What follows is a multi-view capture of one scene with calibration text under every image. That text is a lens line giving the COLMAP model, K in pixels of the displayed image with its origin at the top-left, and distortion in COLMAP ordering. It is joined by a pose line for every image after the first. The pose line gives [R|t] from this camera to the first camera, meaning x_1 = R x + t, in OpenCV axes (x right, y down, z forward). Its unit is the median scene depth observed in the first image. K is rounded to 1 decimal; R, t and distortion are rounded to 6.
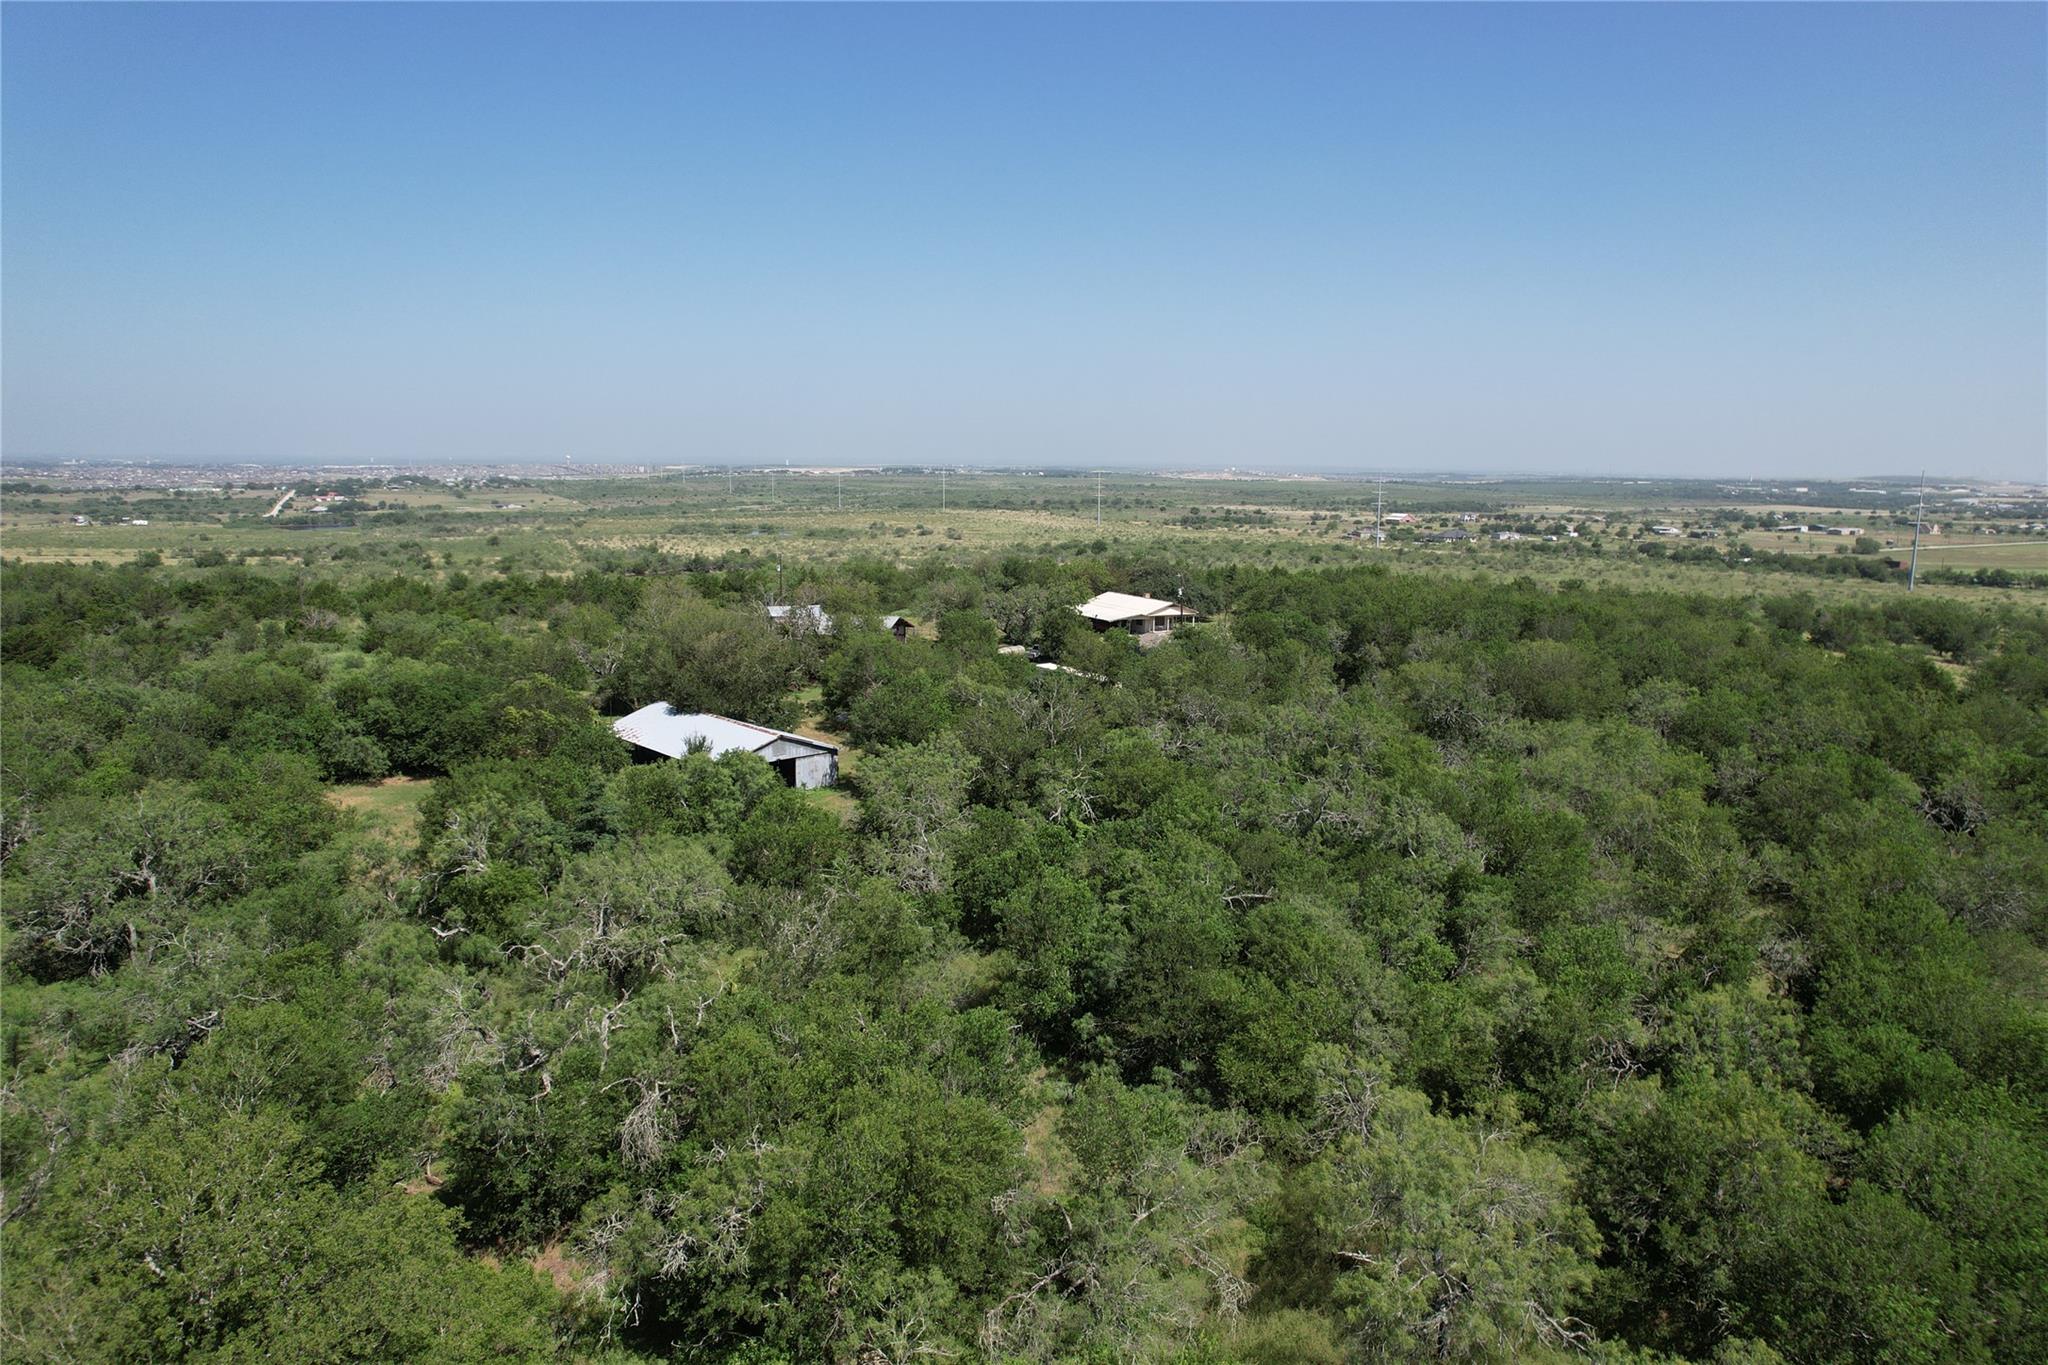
lens RADIAL K [[1307.2, 0, 1028.9], [0, 1307.2, 685.2], [0, 0, 1]] dist [-0.075645, 0.071870]
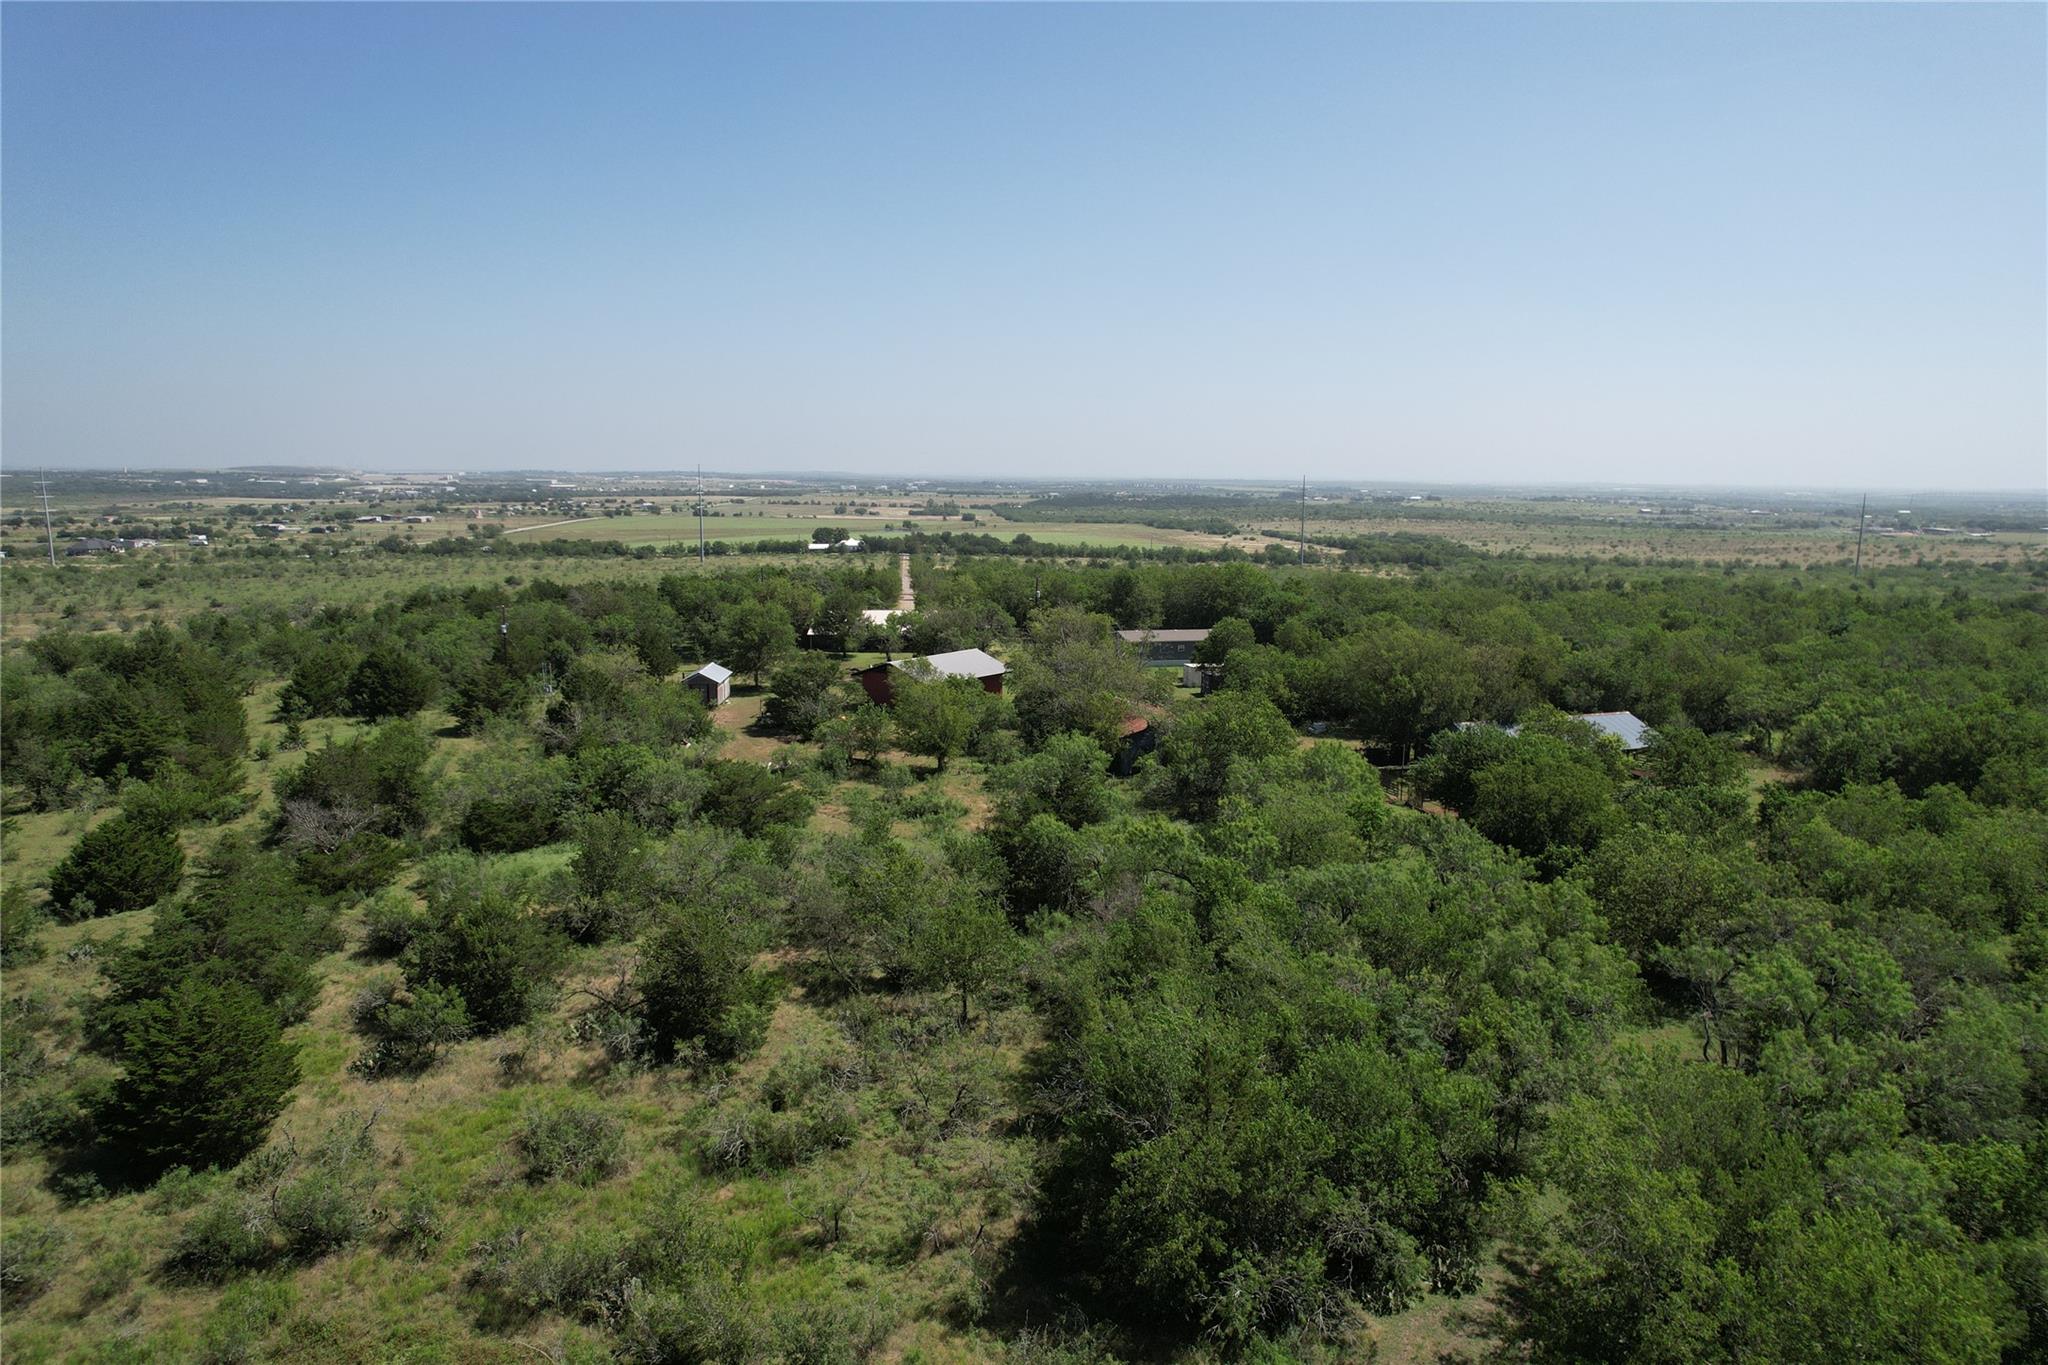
lens RADIAL K [[1307.2, 0, 1027.6], [0, 1307.2, 686.6], [0, 0, 1]] dist [-0.071140, 0.060719]
pose [[0.408701, -0.156653, 0.899124, -0.110017], [0.148648, 0.983430, 0.103773, -0.014255], [-0.900482, 0.091241, 0.425215, 0.073786]]
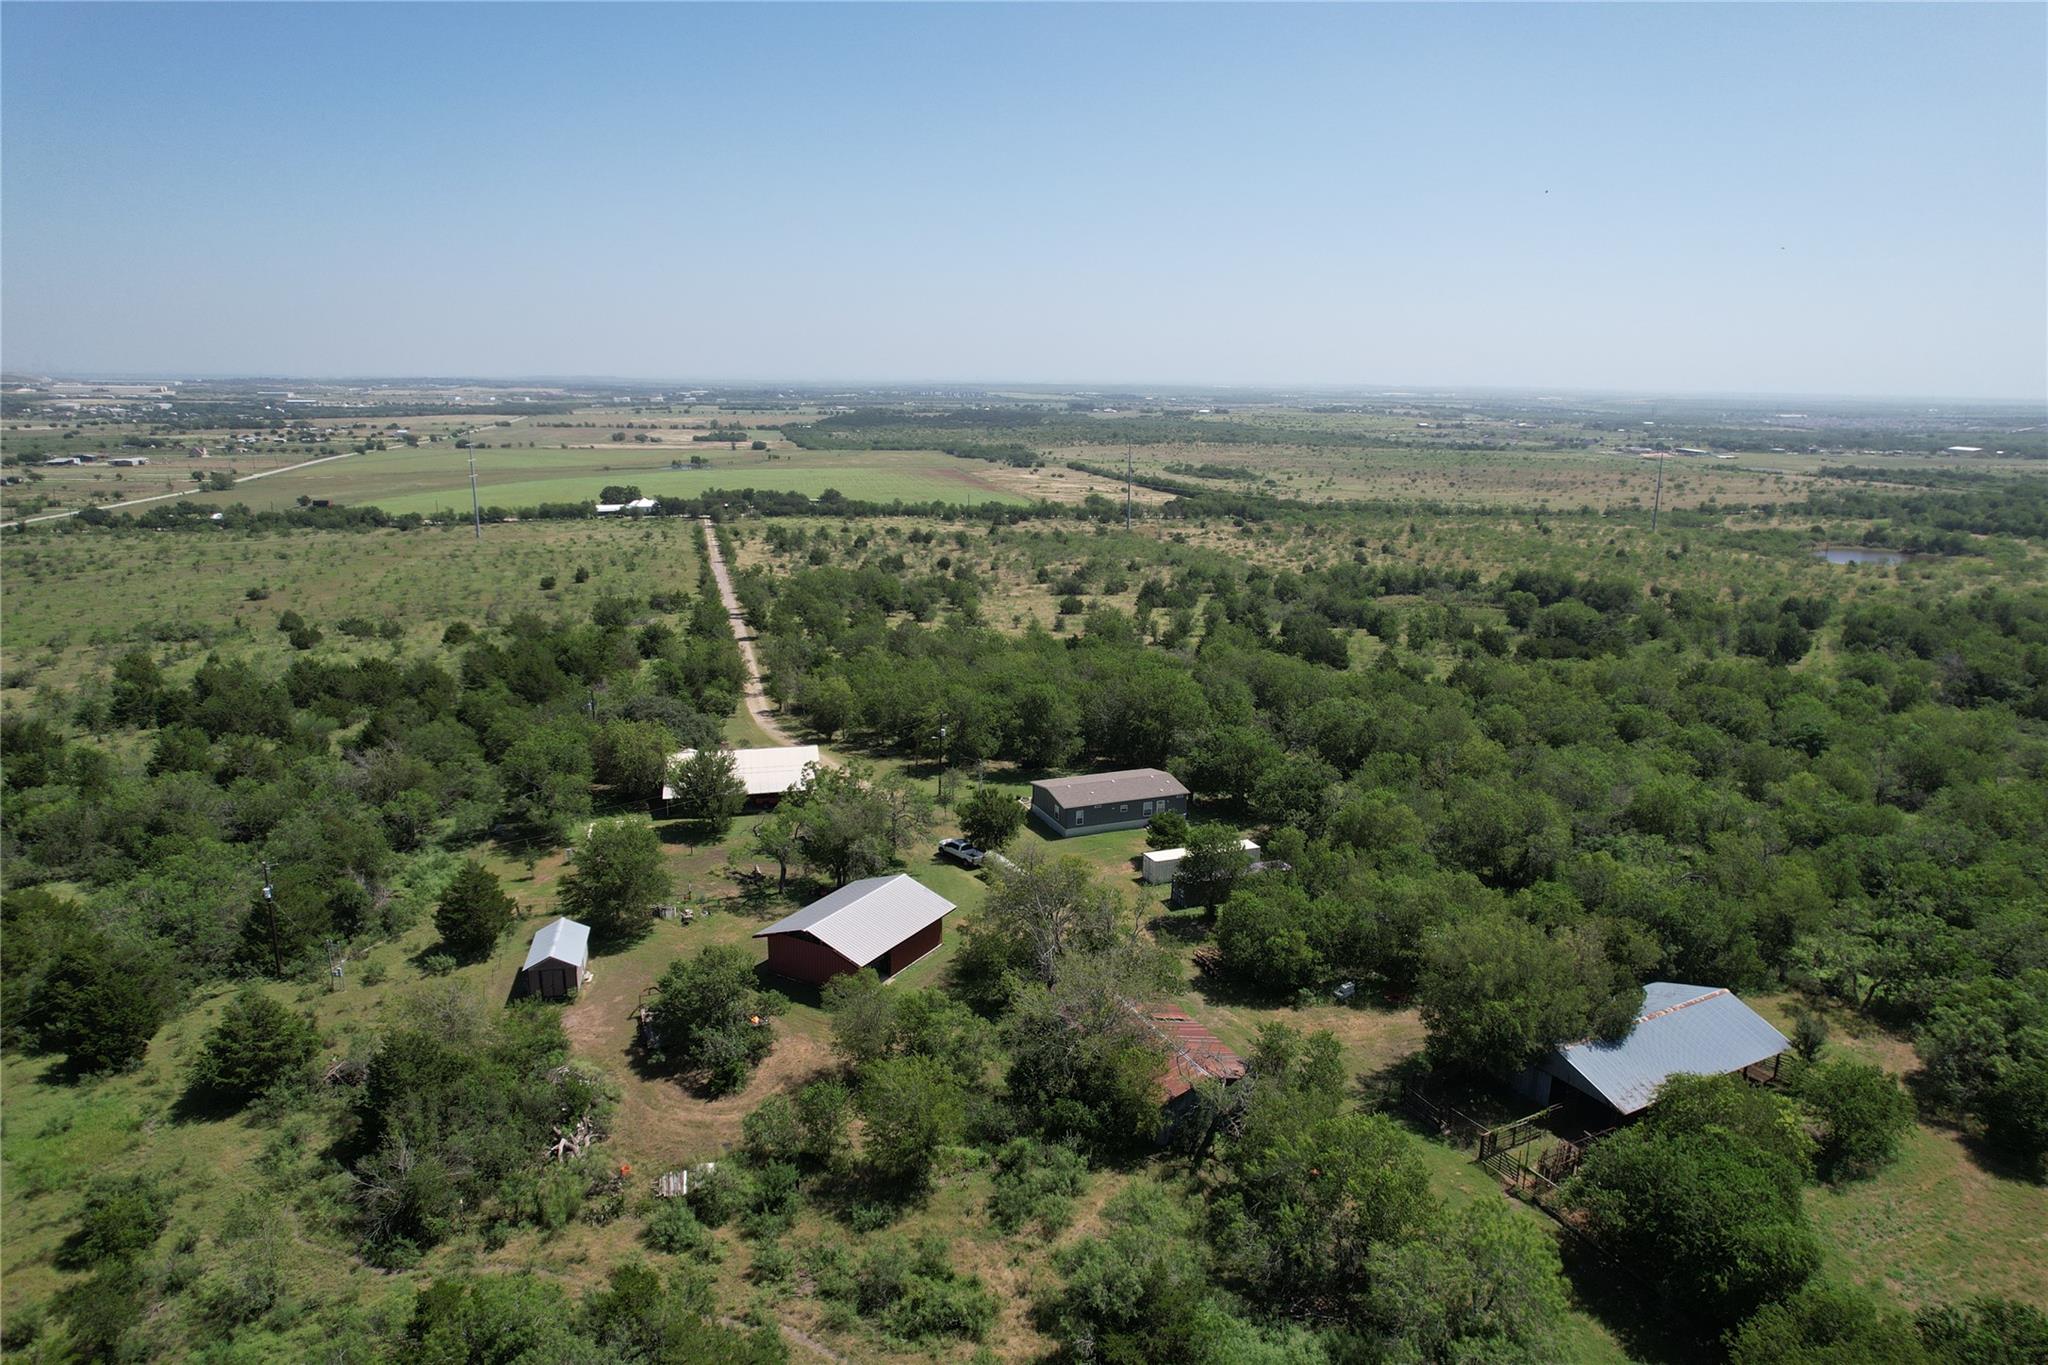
lens RADIAL K [[1307.2, 0, 1028.9], [0, 1307.2, 685.2], [0, 0, 1]] dist [-0.075645, 0.071870]
pose [[0.253169, -0.233962, 0.938705, -0.089357], [0.154321, 0.967658, 0.199558, -0.035086], [-0.955034, 0.094340, 0.281087, 0.090409]]
